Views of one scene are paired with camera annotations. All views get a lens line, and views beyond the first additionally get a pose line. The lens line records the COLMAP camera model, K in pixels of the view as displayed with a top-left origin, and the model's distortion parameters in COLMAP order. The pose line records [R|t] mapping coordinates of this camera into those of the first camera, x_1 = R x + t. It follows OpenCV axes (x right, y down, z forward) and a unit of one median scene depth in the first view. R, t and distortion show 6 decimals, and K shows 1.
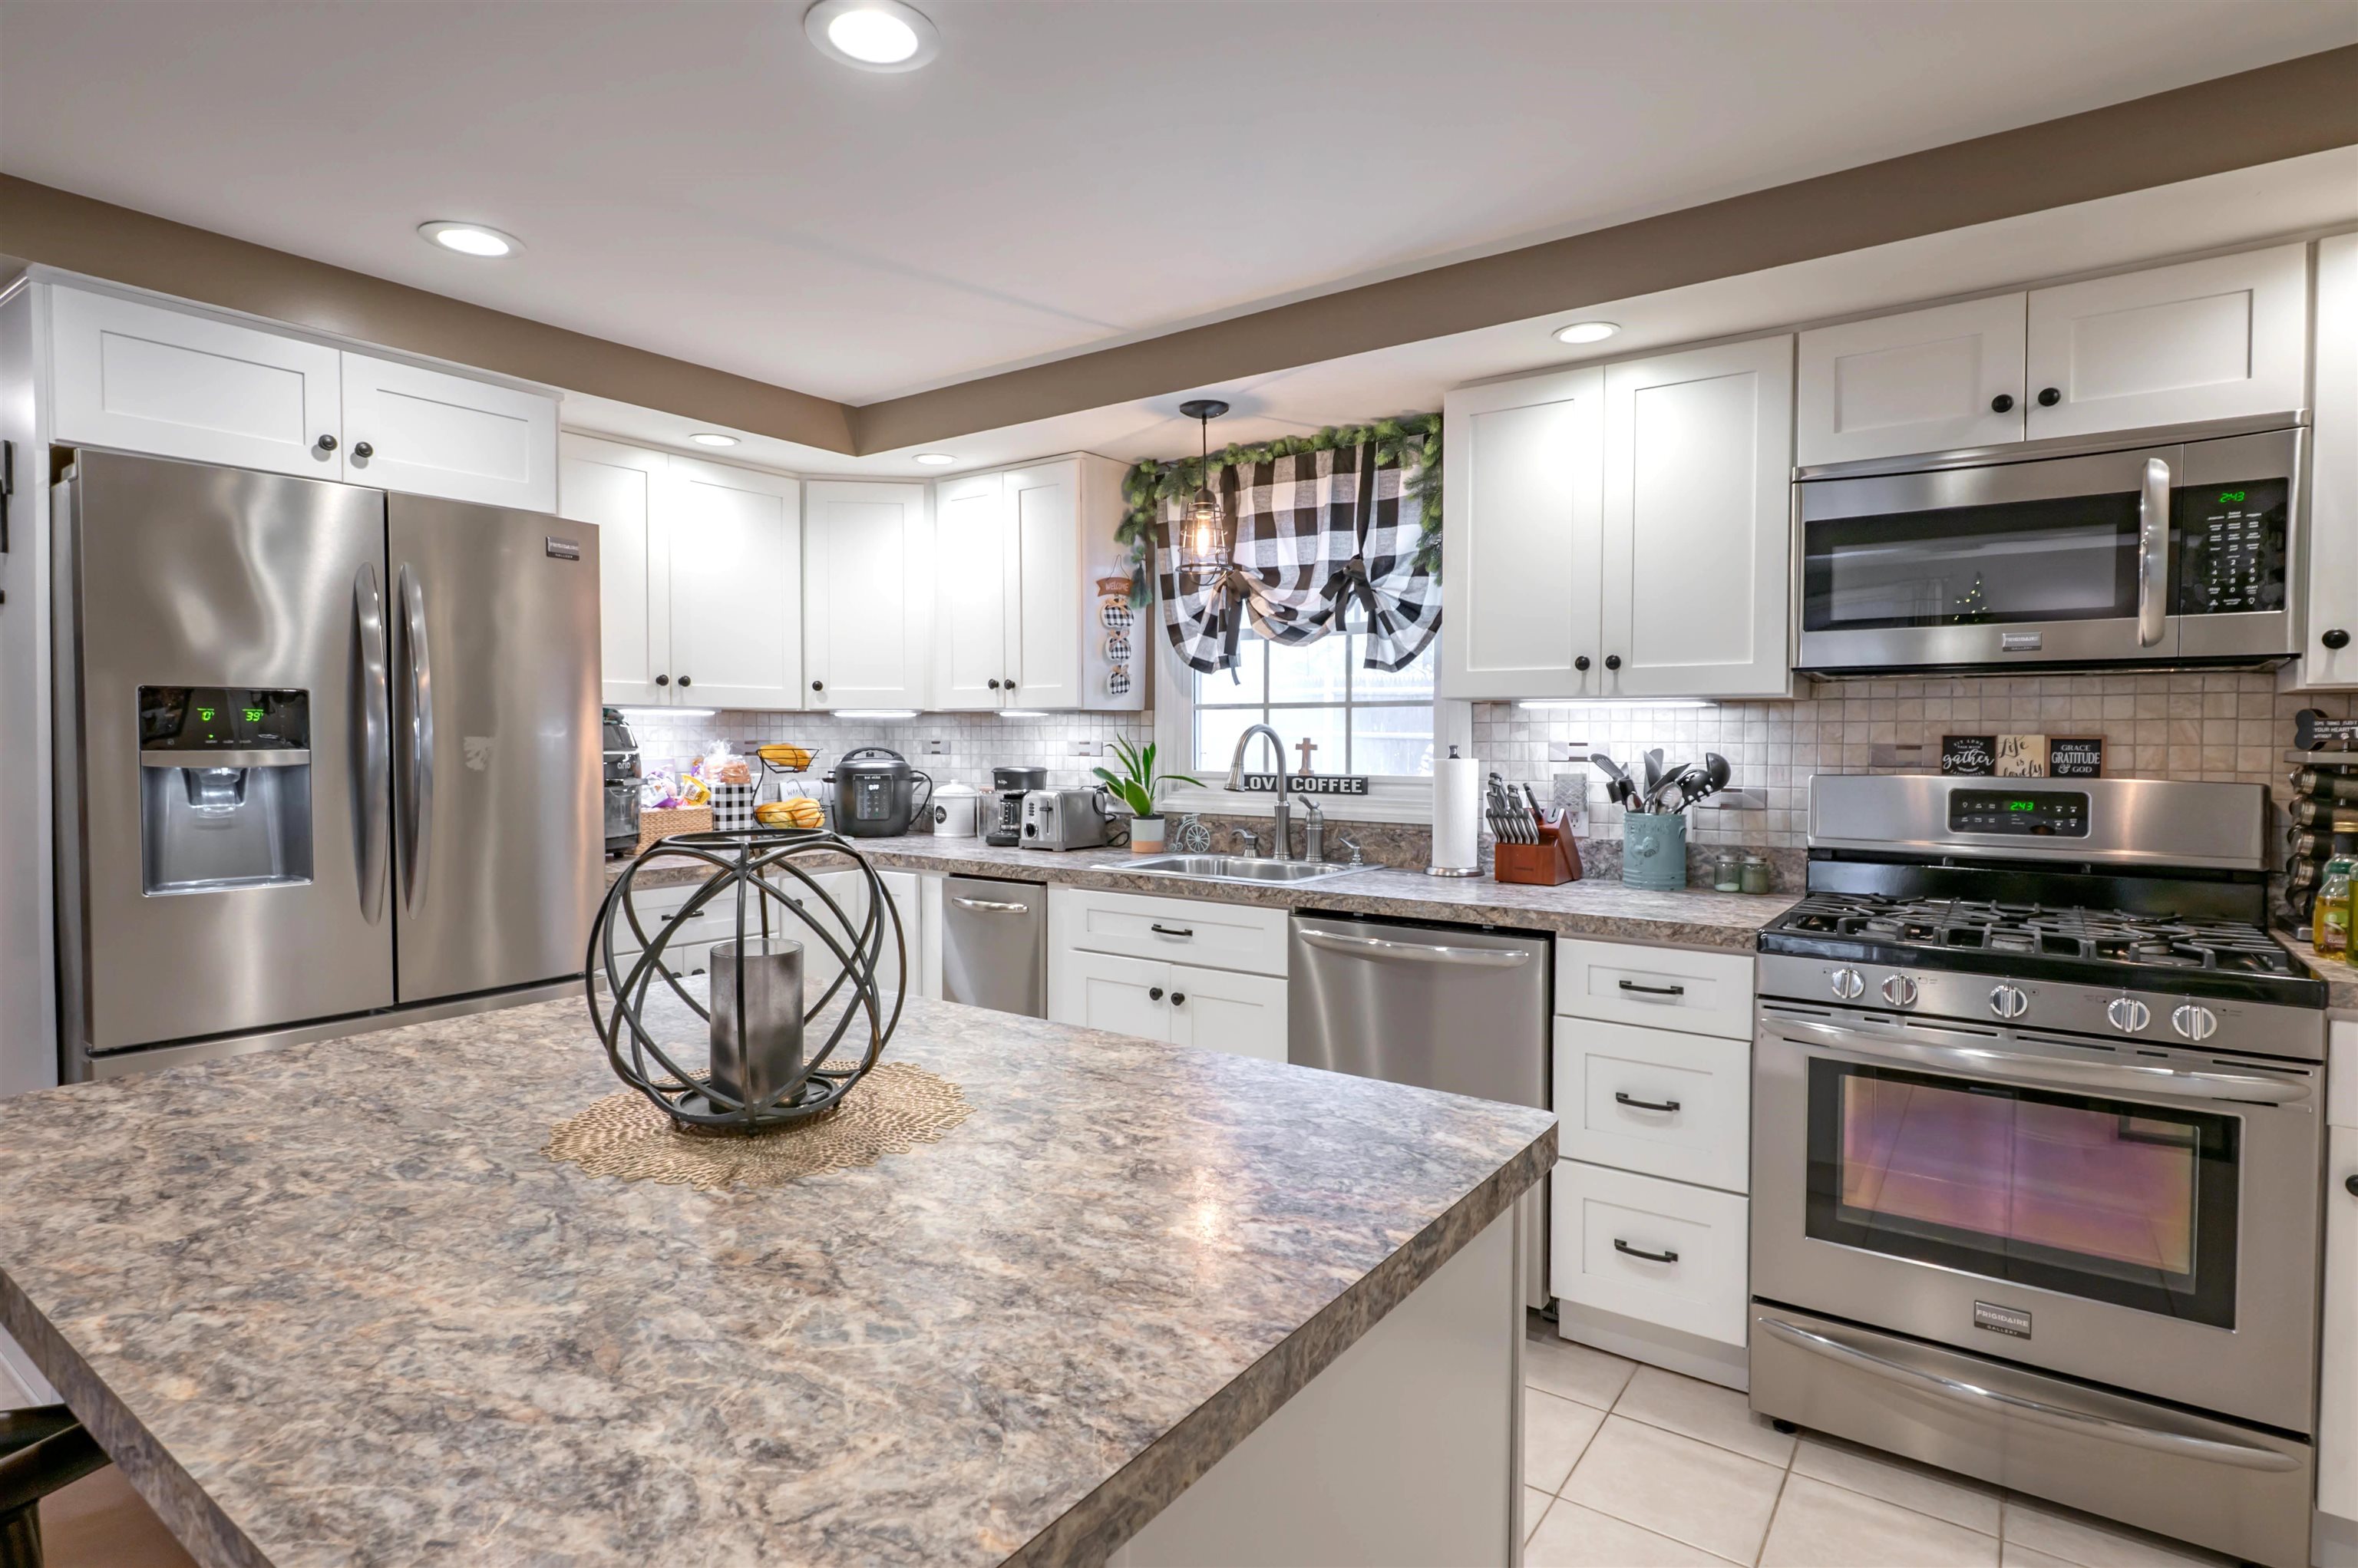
lens RADIAL K [[1148.3, 0, 1197.2], [0, 1148.3, 741.7], [0, 0, 1]] dist [-0.003233, 0.001512]
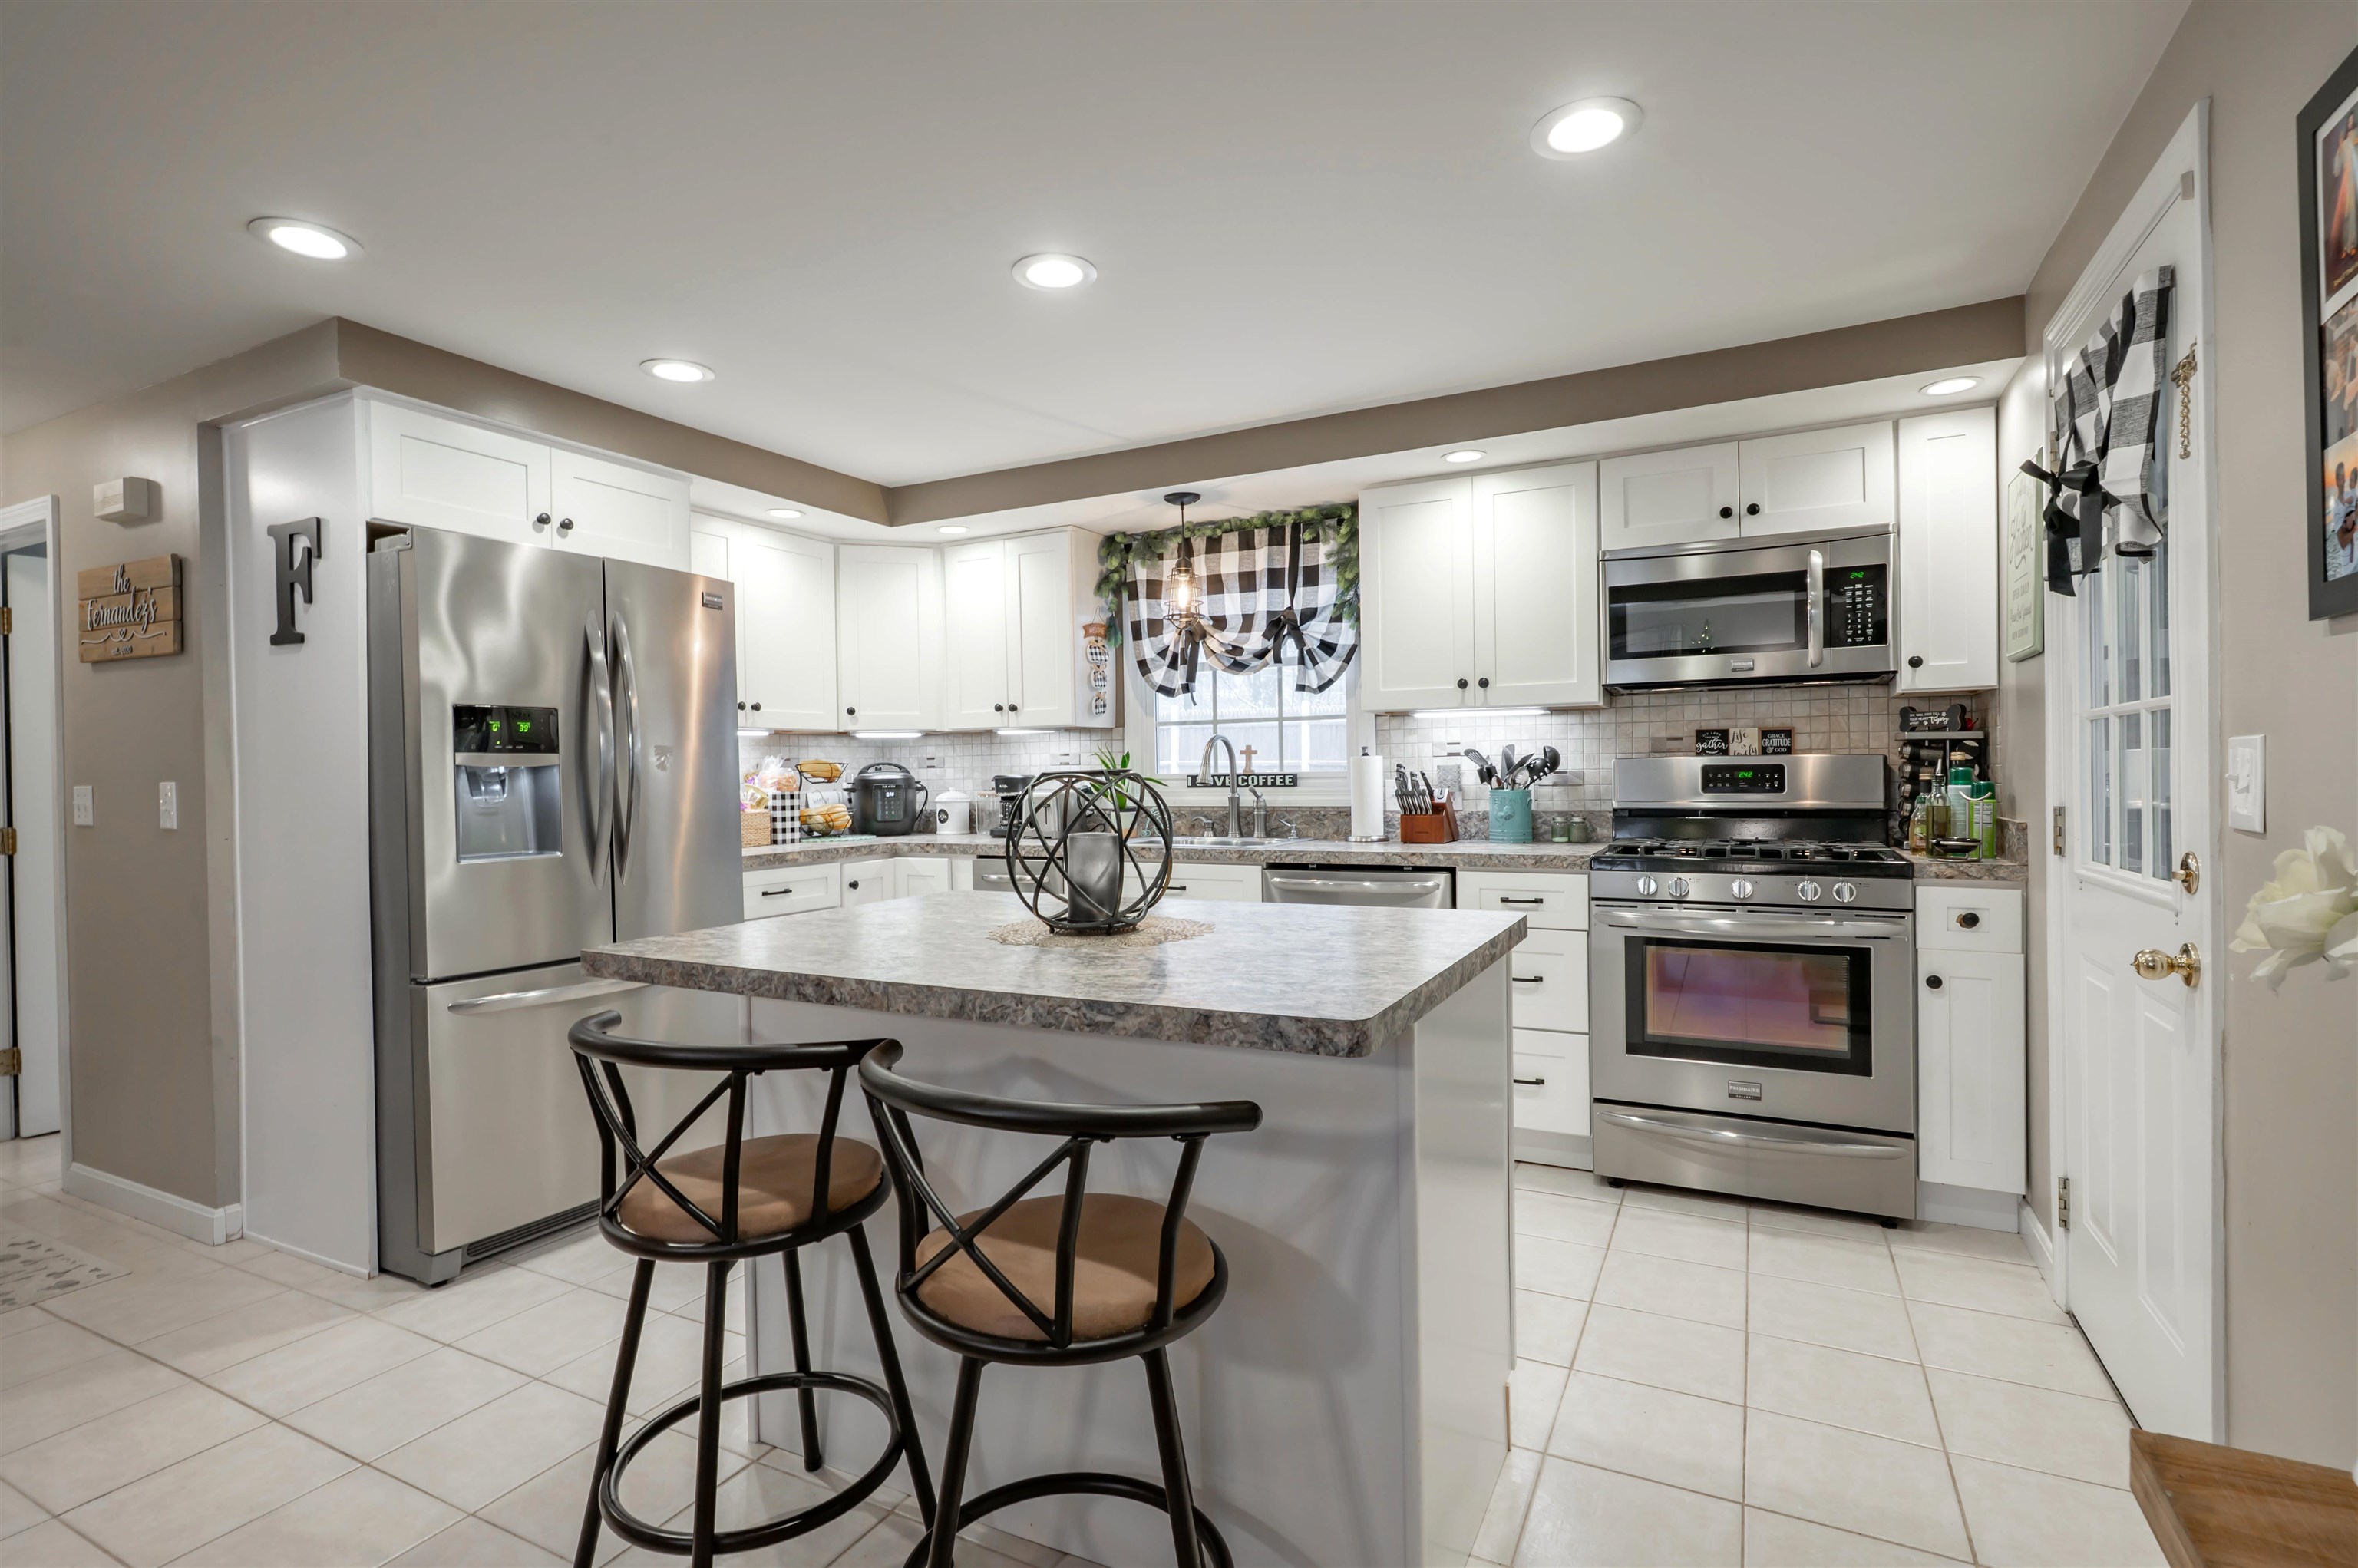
lens RADIAL K [[1148.3, 0, 1168.8], [0, 1148.3, 758.1], [0, 0, 1]] dist [-0.003233, 0.001512]
pose [[0.987562, -0.017116, 0.156294, -0.213179], [0.020882, 0.999529, -0.022485, 0.041465], [-0.155835, 0.025469, 0.987455, -0.298884]]
